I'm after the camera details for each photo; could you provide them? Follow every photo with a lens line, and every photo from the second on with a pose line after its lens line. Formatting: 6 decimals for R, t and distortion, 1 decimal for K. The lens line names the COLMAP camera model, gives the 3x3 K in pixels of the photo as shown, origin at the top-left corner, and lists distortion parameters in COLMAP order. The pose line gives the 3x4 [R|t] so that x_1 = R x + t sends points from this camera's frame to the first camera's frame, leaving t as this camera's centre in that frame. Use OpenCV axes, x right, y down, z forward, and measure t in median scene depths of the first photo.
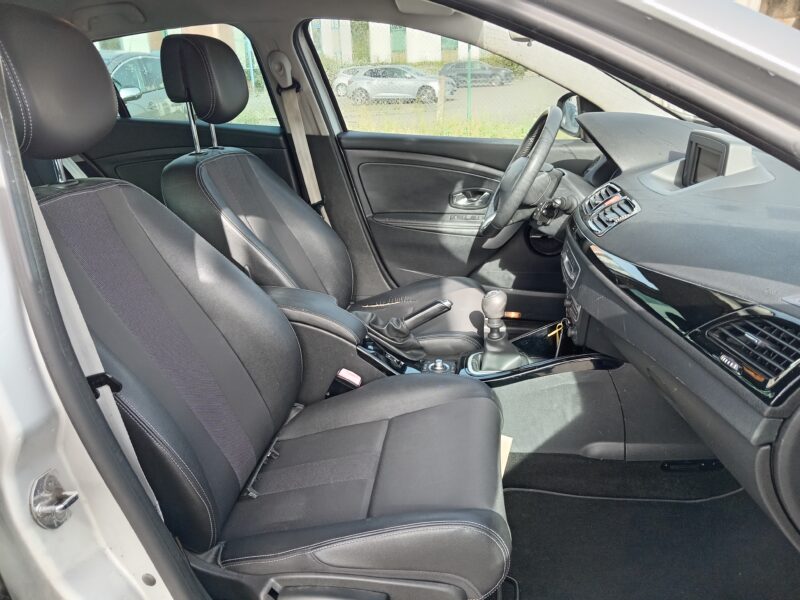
lens RADIAL K [[595.5, 0, 399.1], [0, 595.5, 288.4], [0, 0, 1]] dist [0.002833, -0.025641]
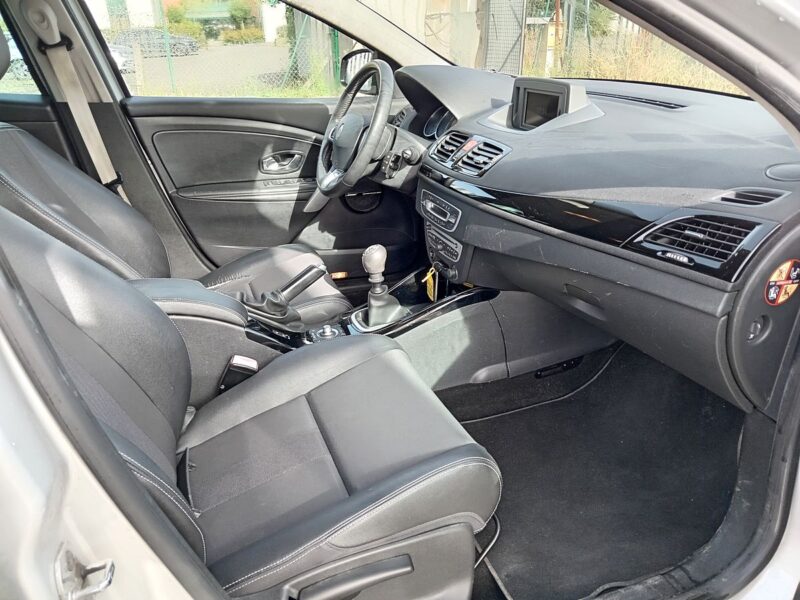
lens RADIAL K [[595.5, 0, 399.1], [0, 595.5, 288.4], [0, 0, 1]] dist [0.002833, -0.025641]
pose [[0.885350, -0.175913, 0.430361, -0.177719], [0.155598, 0.984388, 0.082274, -0.000709], [-0.438115, -0.005878, 0.898900, 0.058587]]
